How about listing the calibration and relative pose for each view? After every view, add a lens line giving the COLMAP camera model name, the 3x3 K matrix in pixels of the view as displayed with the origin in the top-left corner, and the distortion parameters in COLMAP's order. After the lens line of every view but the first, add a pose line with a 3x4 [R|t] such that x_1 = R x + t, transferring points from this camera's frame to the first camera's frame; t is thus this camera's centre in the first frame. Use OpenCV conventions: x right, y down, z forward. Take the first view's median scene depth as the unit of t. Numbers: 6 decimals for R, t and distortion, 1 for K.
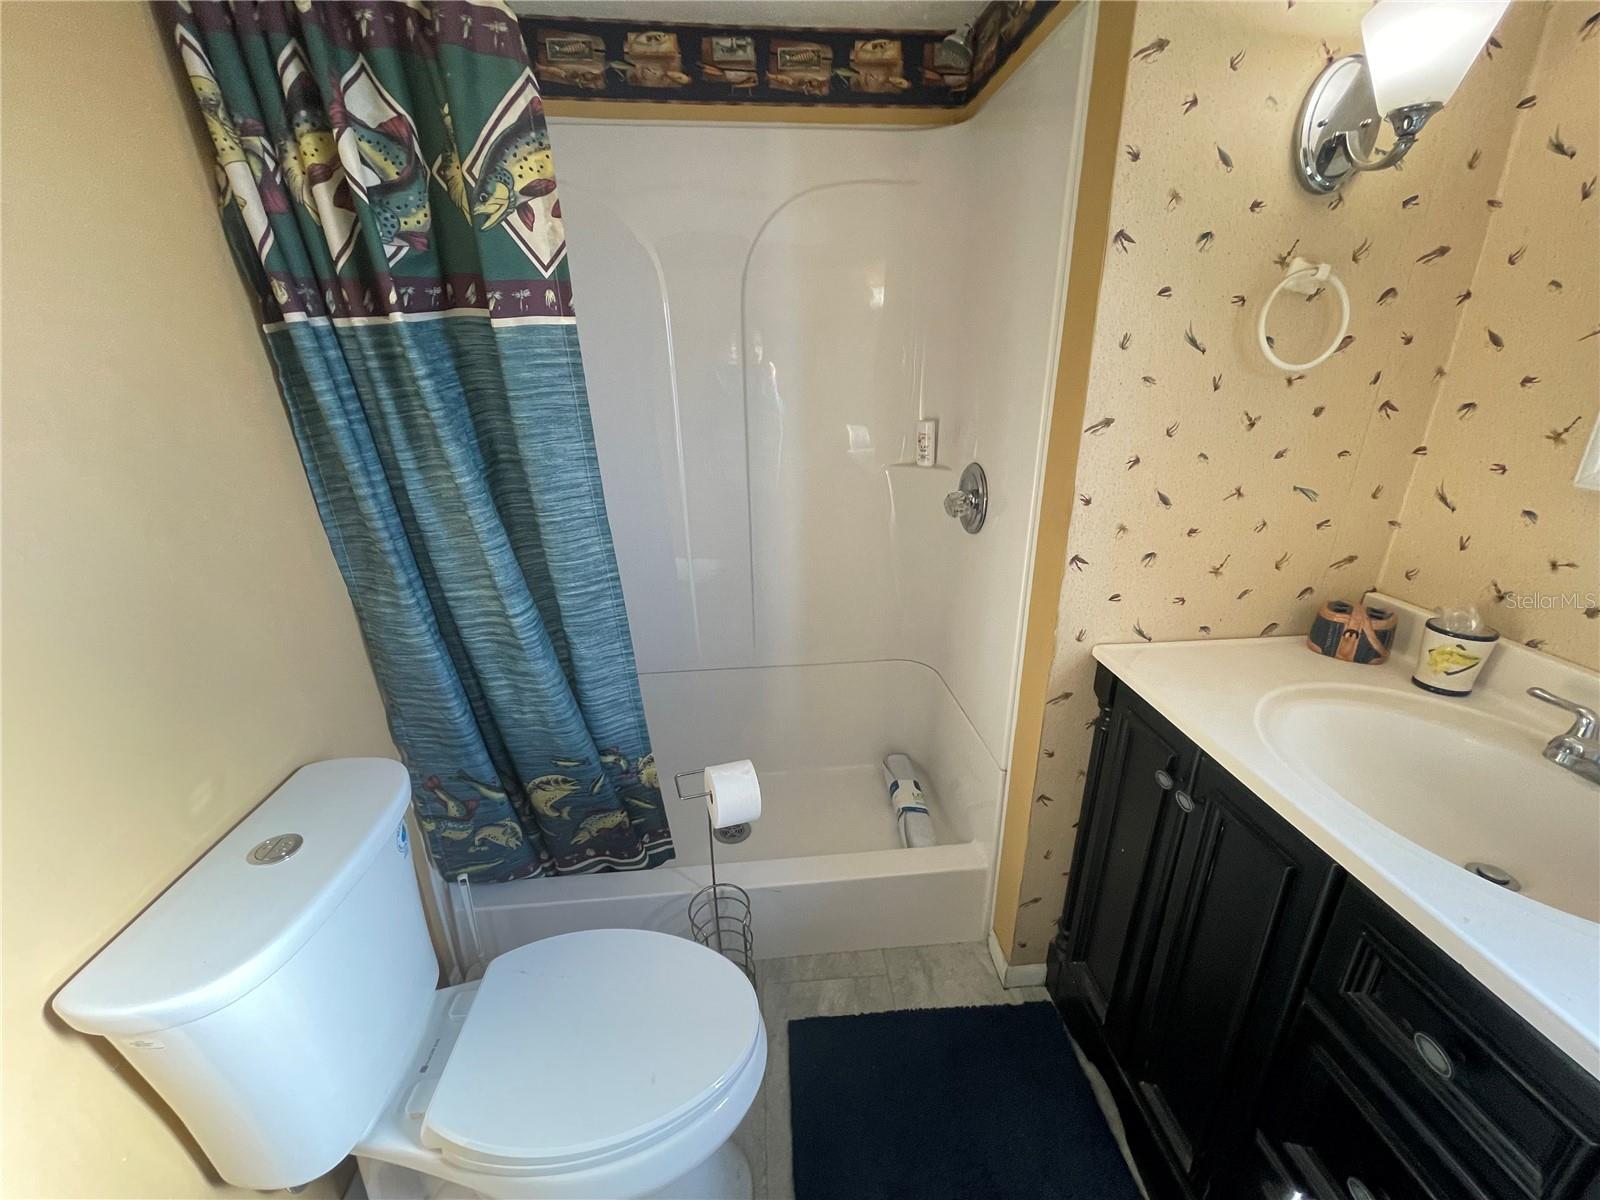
lens RADIAL K [[651.8, 0, 800.5], [0, 651.8, 602.5], [0, 0, 1]] dist [-0.003389, 0.004067]
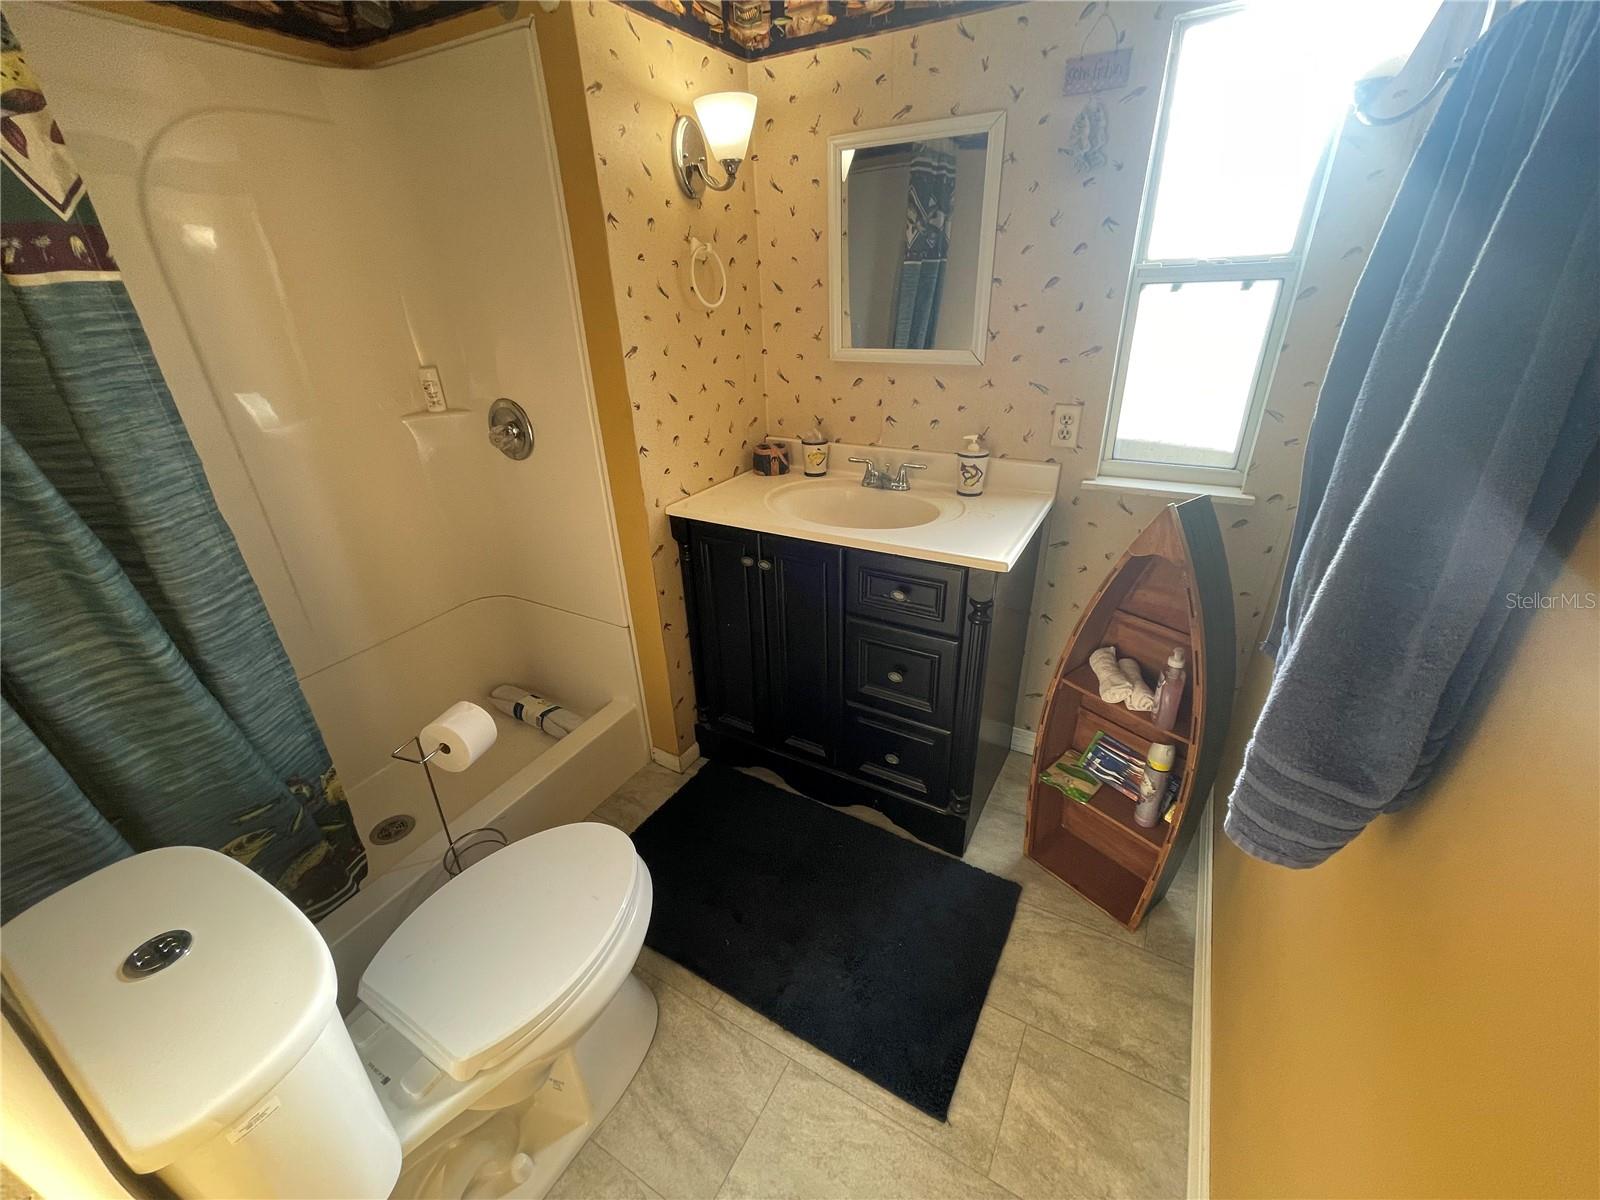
lens RADIAL K [[651.8, 0, 800.5], [0, 651.8, 602.5], [0, 0, 1]] dist [-0.003389, 0.004067]
pose [[0.555405, -0.371757, 0.743856, -0.588874], [0.308103, 0.922842, 0.231161, 0.020166], [-0.772397, 0.100796, 0.627091, -0.129796]]
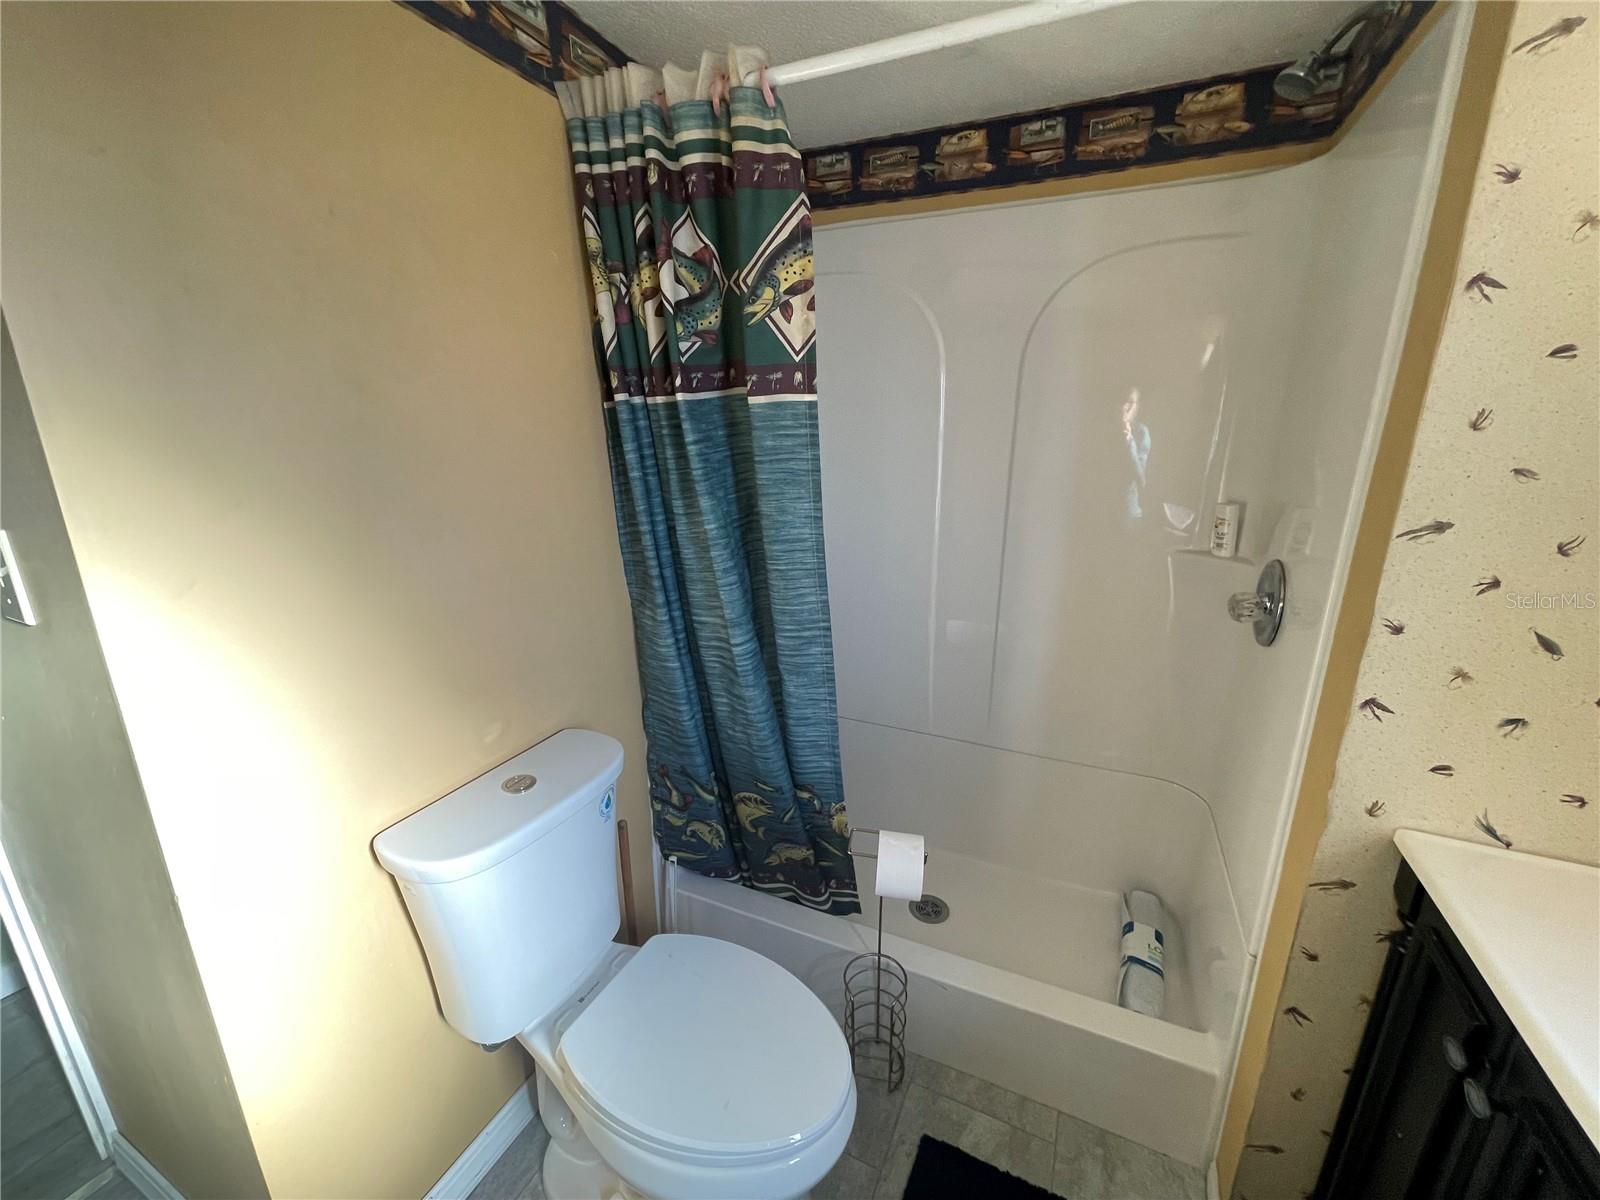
lens RADIAL K [[651.8, 0, 800.5], [0, 651.8, 602.5], [0, 0, 1]] dist [-0.003389, 0.004067]
pose [[0.865534, 0.144971, -0.479410, 0.206750], [-0.184324, 0.982215, -0.035764, -0.034298], [0.465698, 0.119322, 0.876862, 0.036208]]
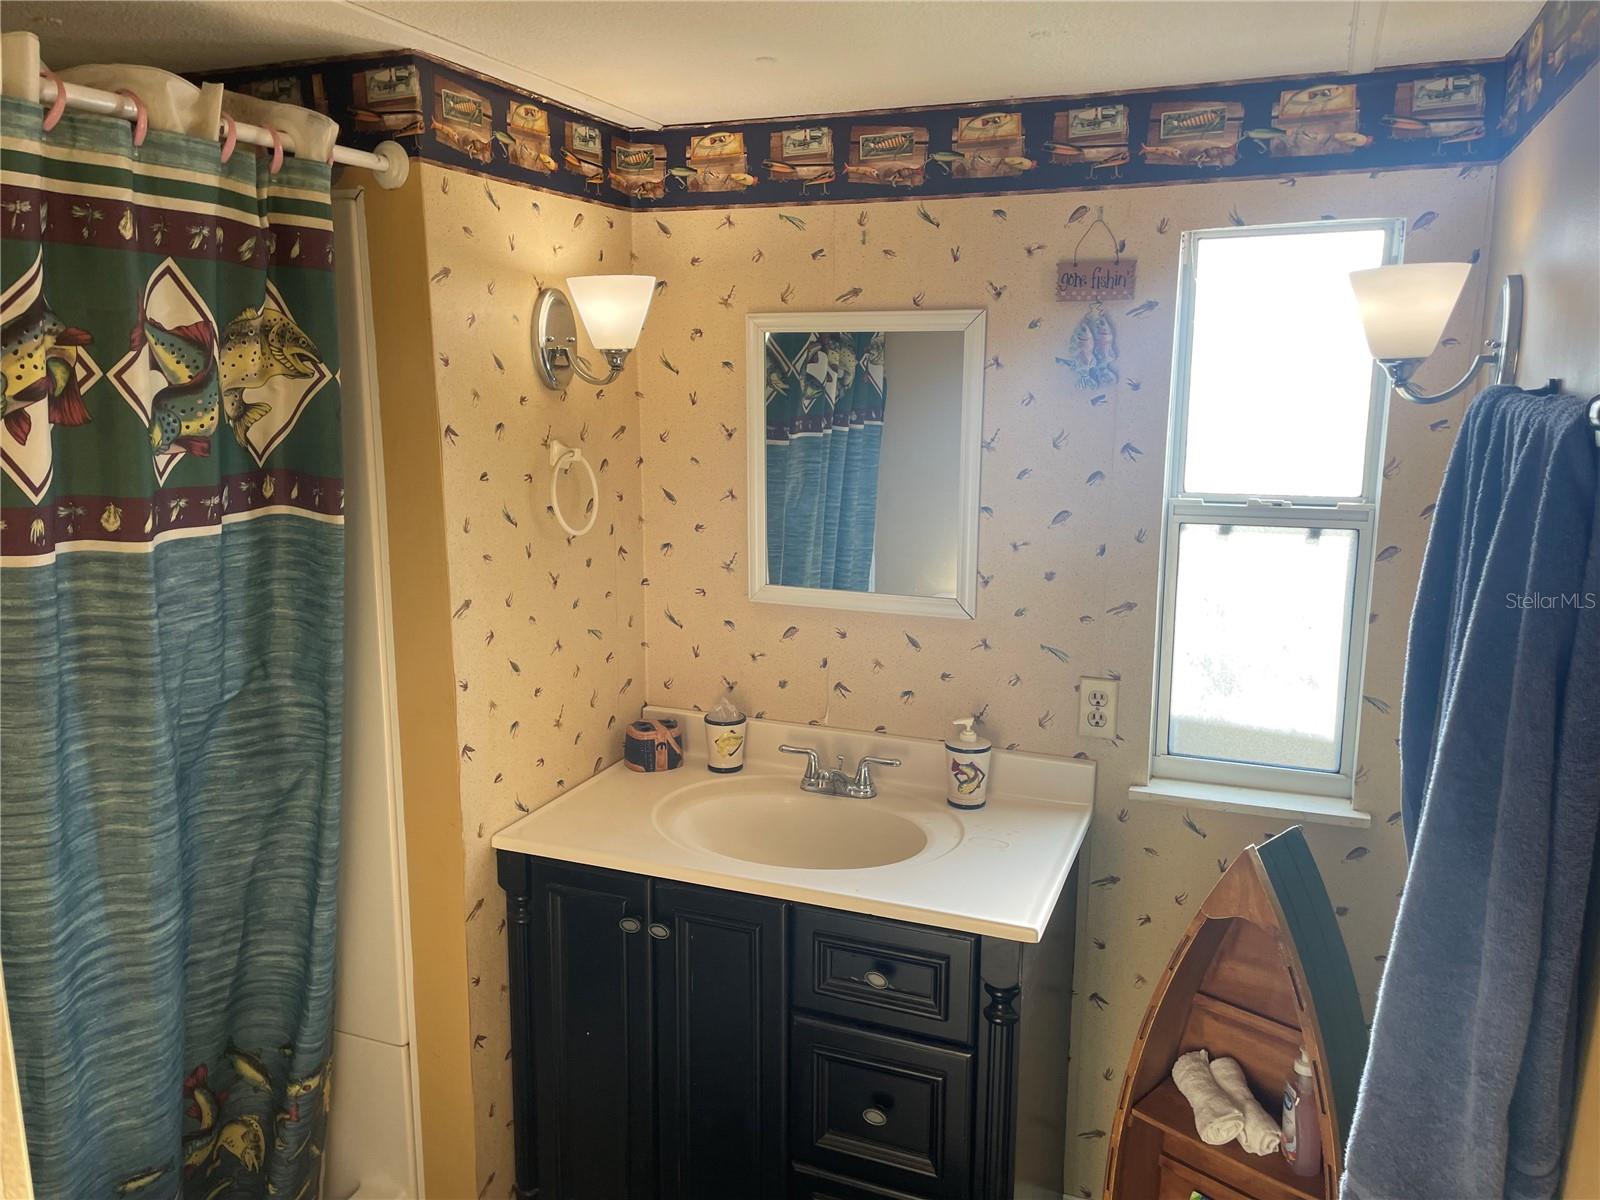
lens RADIAL K [[1211.2, 0, 807.1], [0, 1211.2, 605.7], [0, 0, 1]] dist [0.113081, -0.151226]
pose [[0.434404, -0.160923, 0.886226, -0.874911], [0.301178, 0.953228, 0.025460, -0.162912], [-0.848873, 0.255852, 0.462553, -0.247698]]
